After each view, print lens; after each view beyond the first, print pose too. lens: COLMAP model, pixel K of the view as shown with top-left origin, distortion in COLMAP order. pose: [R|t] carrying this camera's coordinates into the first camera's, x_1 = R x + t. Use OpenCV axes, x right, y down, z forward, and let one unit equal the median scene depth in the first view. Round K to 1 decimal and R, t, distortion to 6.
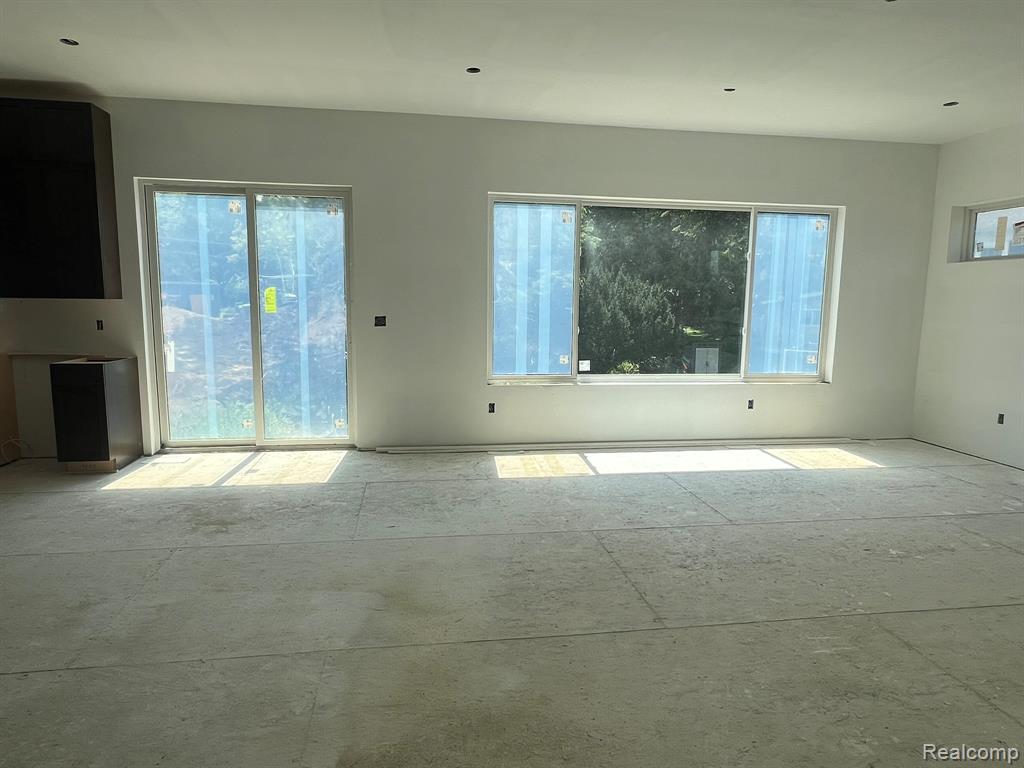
lens RADIAL K [[629.5, 0, 509.3], [0, 629.5, 383.8], [0, 0, 1]] dist [0.003024, -0.004470]
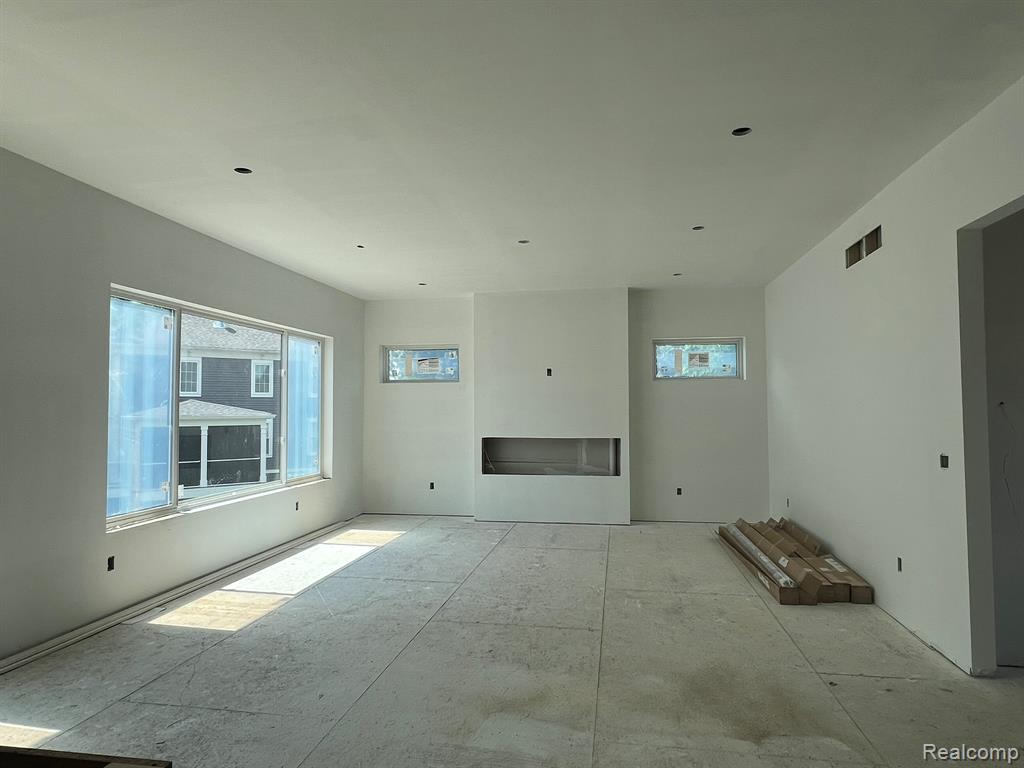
lens RADIAL K [[629.5, 0, 506.7], [0, 629.5, 381.2], [0, 0, 1]] dist [0.003024, -0.004470]
pose [[0.328467, 0.025840, 0.944162, -0.726198], [0.135264, 0.988035, -0.074098, -0.069616], [-0.934780, 0.152050, 0.321042, 0.363806]]
